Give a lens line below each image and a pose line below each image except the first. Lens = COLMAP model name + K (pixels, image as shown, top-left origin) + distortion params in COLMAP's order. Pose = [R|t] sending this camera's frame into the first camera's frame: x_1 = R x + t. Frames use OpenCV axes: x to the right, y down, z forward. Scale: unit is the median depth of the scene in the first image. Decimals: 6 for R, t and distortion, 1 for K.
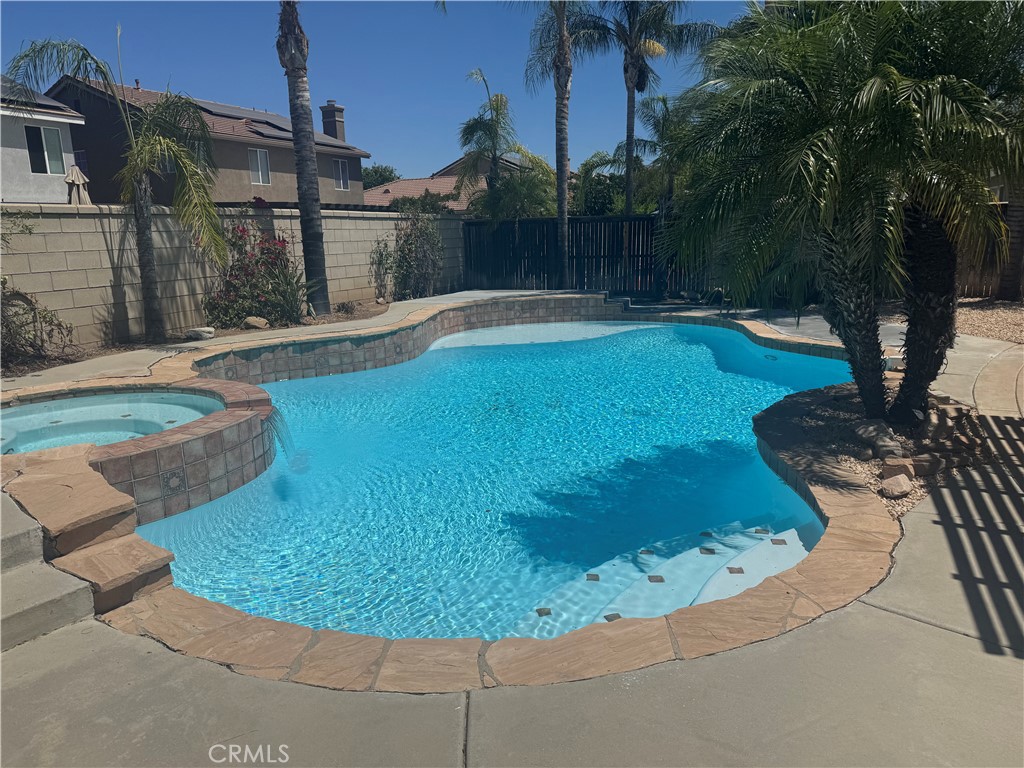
lens RADIAL K [[713.3, 0, 512.0], [0, 713.3, 384.0], [0, 0, 1]] dist [0.089441, -0.110530]
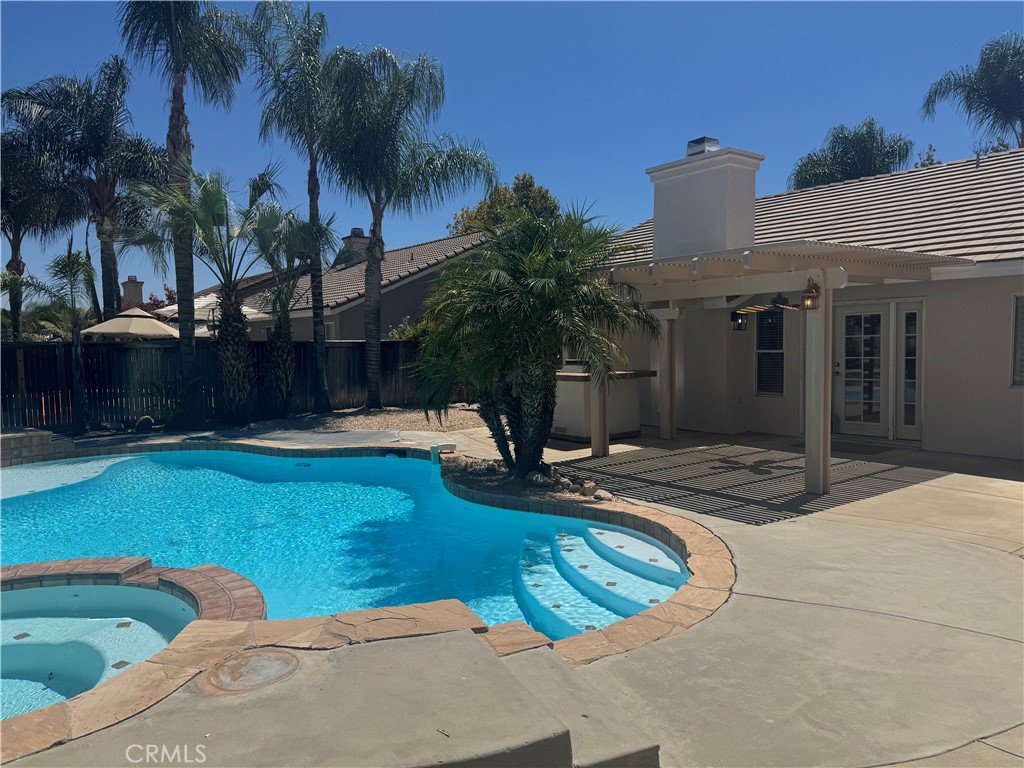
lens RADIAL K [[708.7, 0, 512.0], [0, 708.7, 384.0], [0, 0, 1]] dist [0.104139, -0.147987]
pose [[0.441364, -0.028607, 0.896872, -0.532681], [0.183058, 0.981343, -0.058785, -0.031465], [-0.878457, 0.190125, 0.438366, 0.121415]]
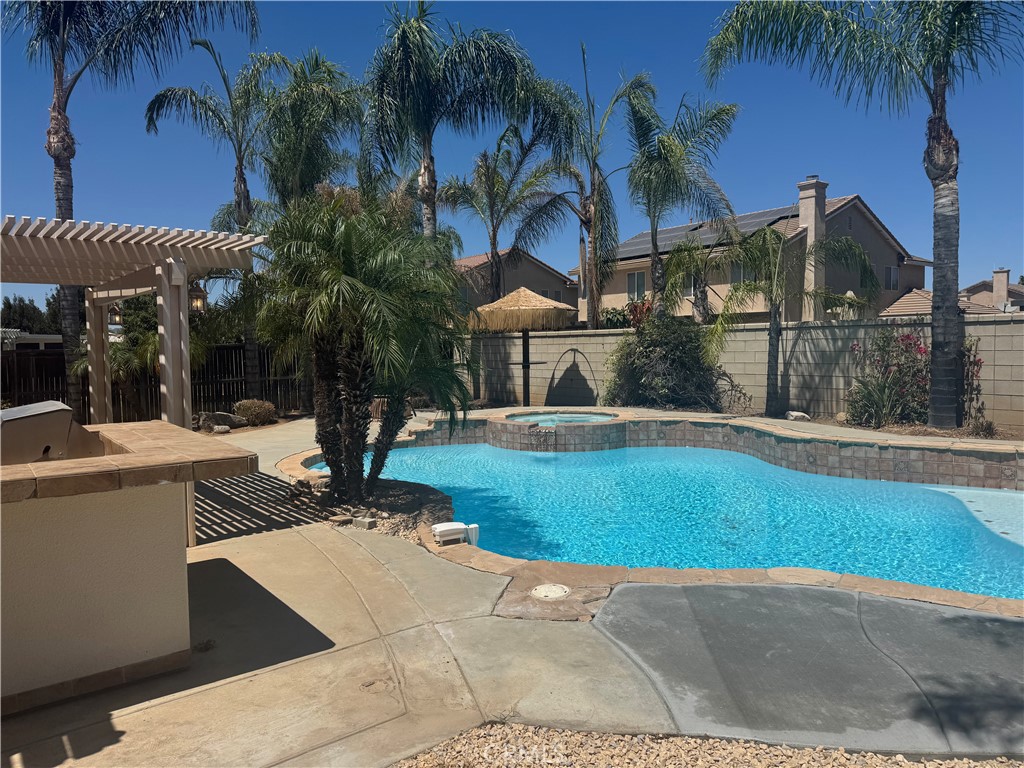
lens RADIAL K [[708.7, 0, 512.0], [0, 708.7, 384.0], [0, 0, 1]] dist [0.104139, -0.147987]
pose [[-0.454533, 0.086486, -0.886521, 0.881808], [-0.155066, 0.972394, 0.174368, -0.251236], [0.877128, 0.216725, -0.428574, 1.000074]]
